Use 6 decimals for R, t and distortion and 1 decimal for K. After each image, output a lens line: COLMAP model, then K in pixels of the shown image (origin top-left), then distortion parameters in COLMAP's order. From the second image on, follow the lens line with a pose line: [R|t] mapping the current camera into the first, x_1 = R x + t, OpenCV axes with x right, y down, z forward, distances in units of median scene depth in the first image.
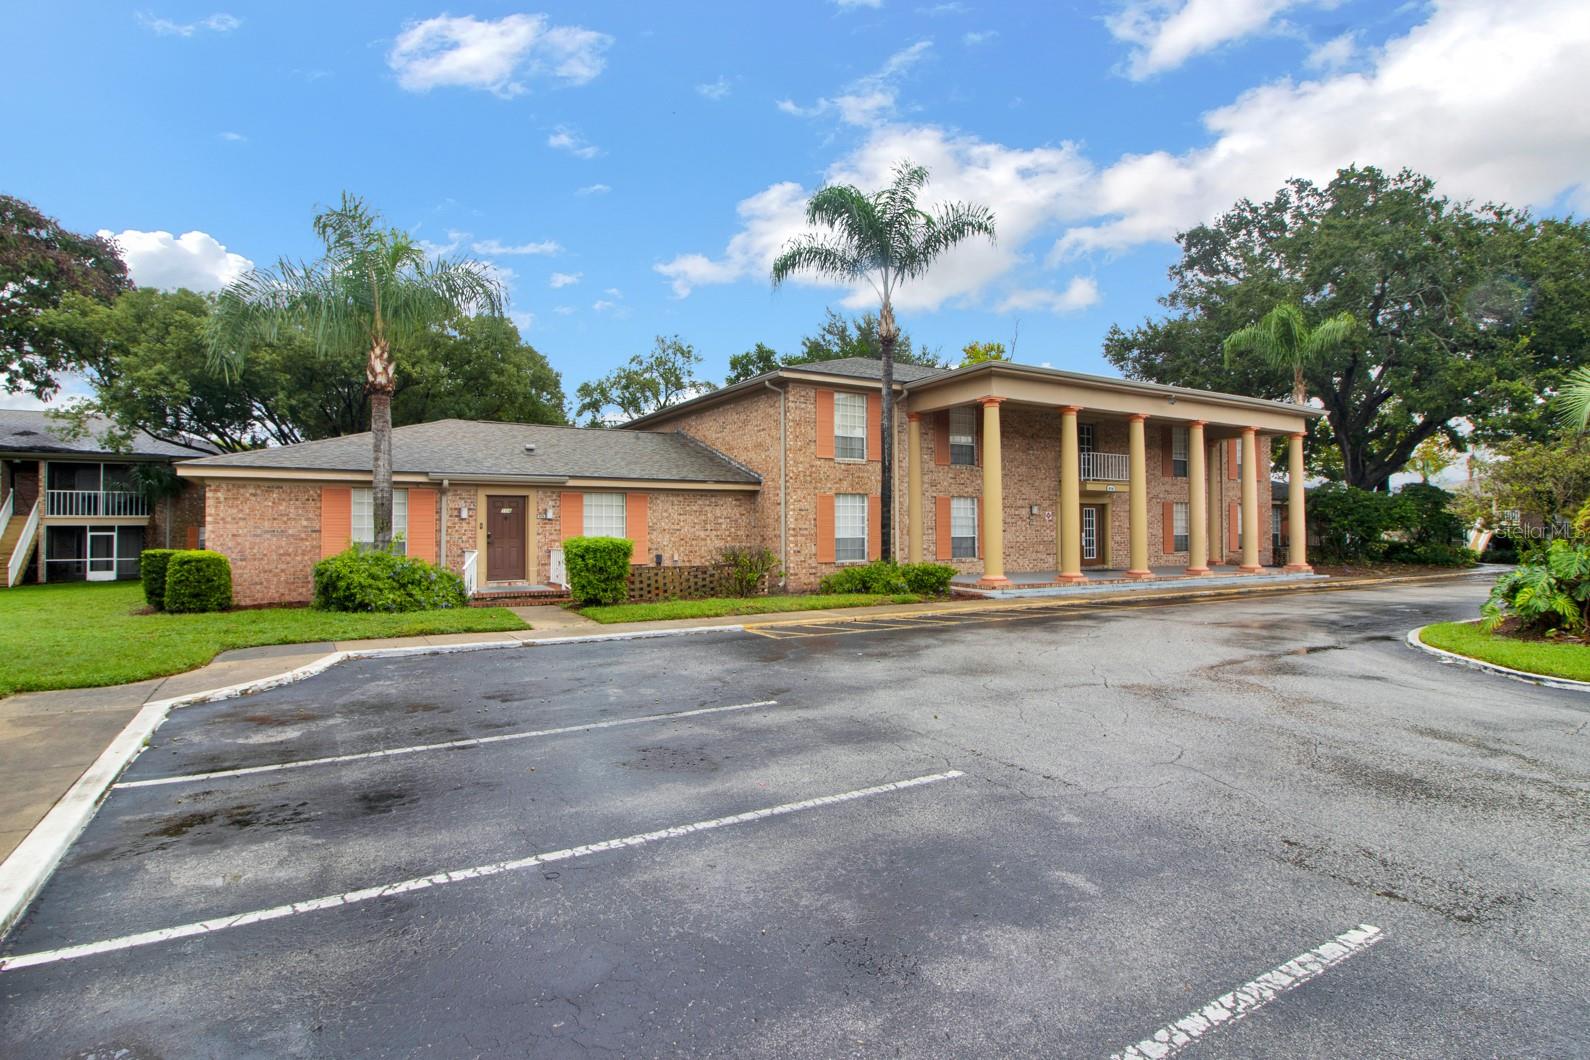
lens RADIAL K [[764.8, 0, 786.6], [0, 764.8, 523.4], [0, 0, 1]] dist [-0.002396, -0.006069]
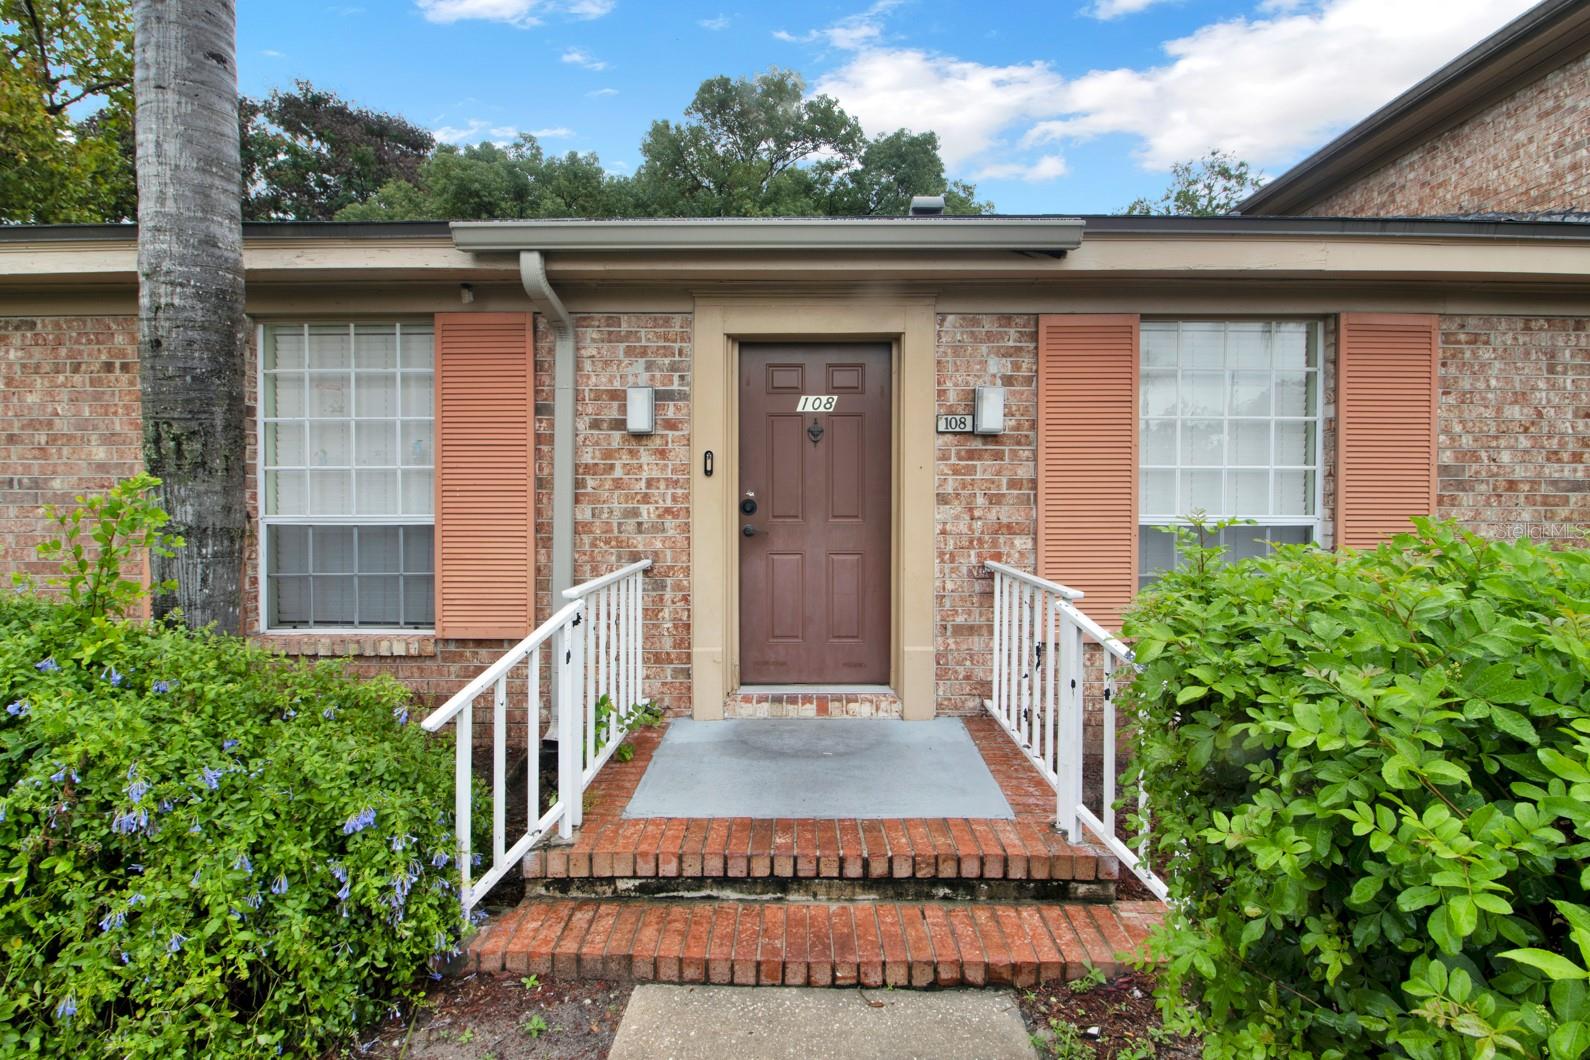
lens RADIAL K [[764.8, 0, 795.5], [0, 764.8, 520.4], [0, 0, 1]] dist [-0.002396, -0.006069]
pose [[0.839030, 0.014124, -0.543902, -0.238276], [0.000134, 0.999658, 0.026166, 0.014461], [0.544085, -0.022027, 0.838741, 0.790354]]
